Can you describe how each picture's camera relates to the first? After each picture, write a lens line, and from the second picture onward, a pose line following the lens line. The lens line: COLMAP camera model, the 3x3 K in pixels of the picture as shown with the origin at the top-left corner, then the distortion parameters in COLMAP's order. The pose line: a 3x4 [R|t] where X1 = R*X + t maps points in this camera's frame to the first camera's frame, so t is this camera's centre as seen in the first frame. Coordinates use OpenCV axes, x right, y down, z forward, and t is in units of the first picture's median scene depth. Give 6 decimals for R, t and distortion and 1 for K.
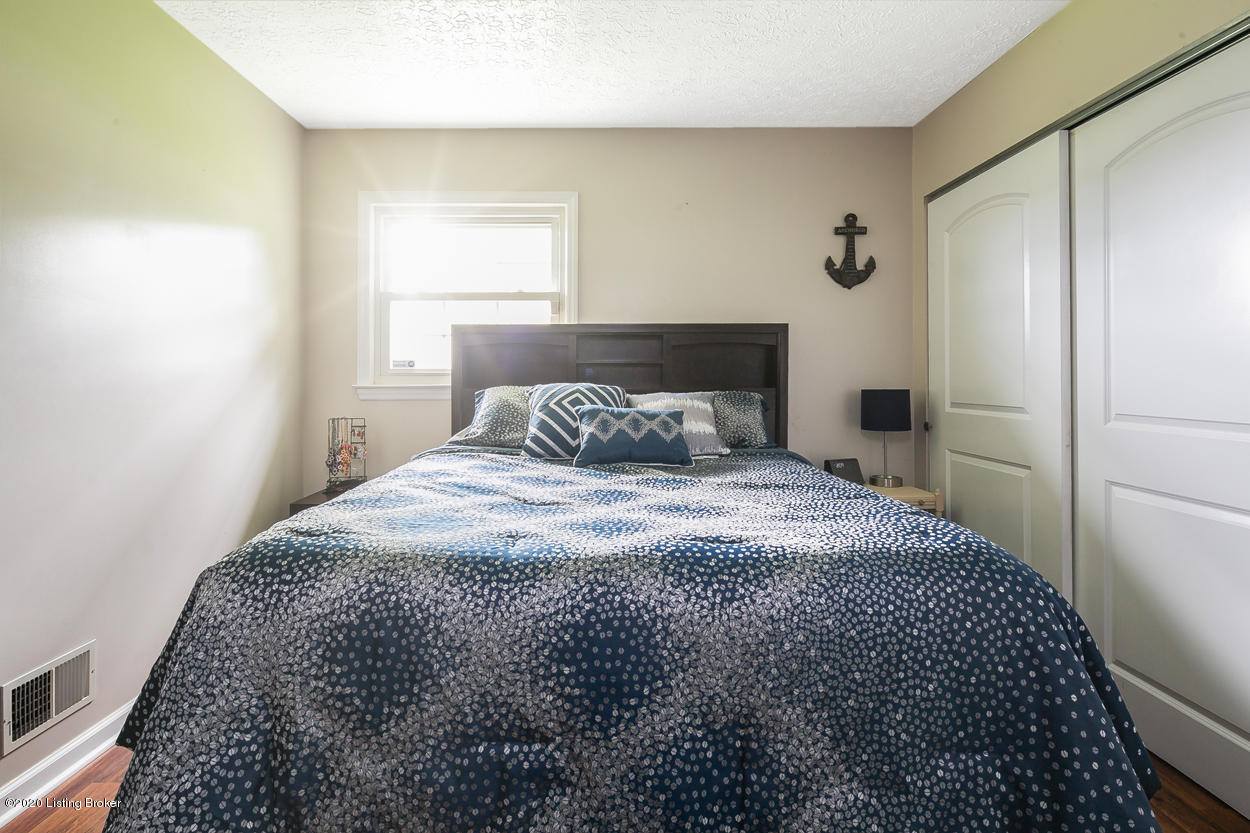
lens RADIAL K [[620.6, 0, 624.7], [0, 620.6, 381.9], [0, 0, 1]] dist [0.003193, -0.005160]
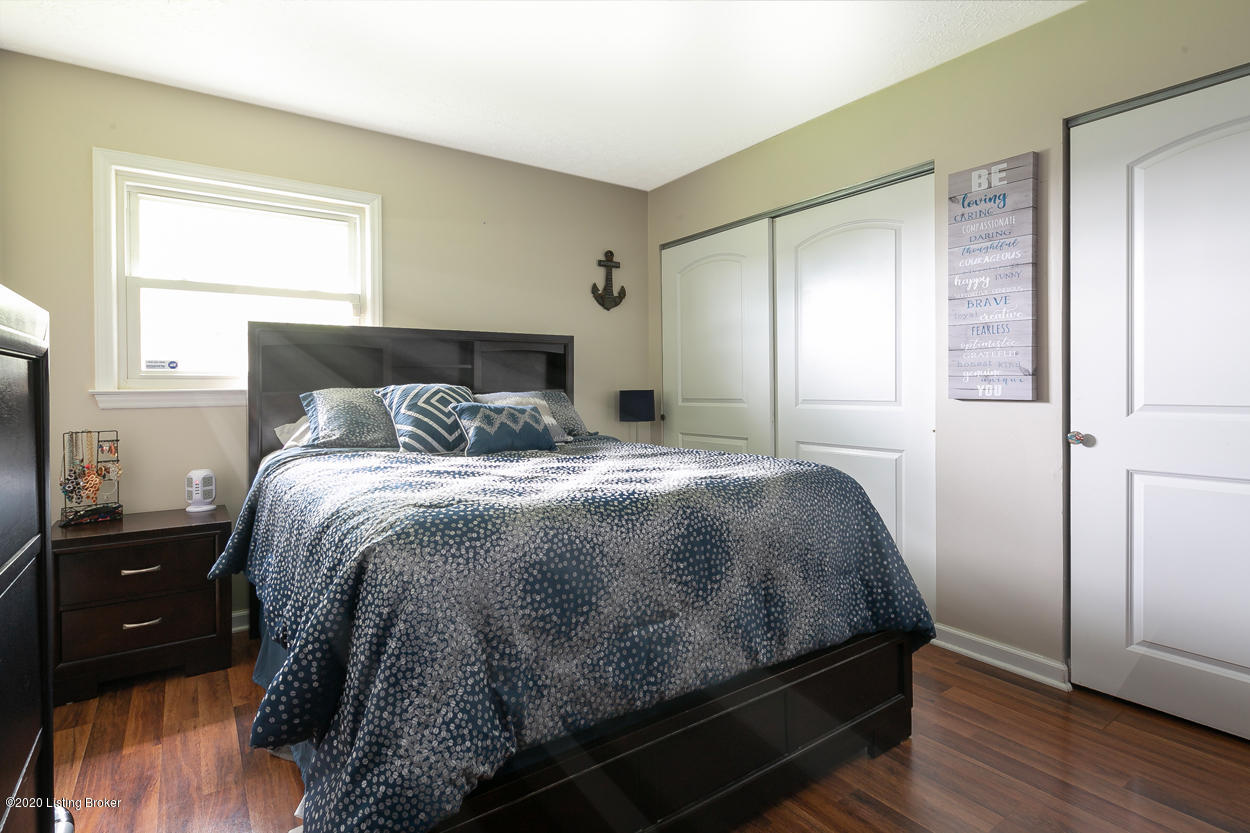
lens RADIAL K [[608.9, 0, 619.6], [0, 608.9, 406.0], [0, 0, 1]] dist [0.003119, -0.000471]
pose [[0.825031, -0.022603, 0.564636, -1.013701], [0.012793, 0.999691, 0.021327, 0.055035], [-0.564943, -0.010372, 0.825065, -0.099237]]
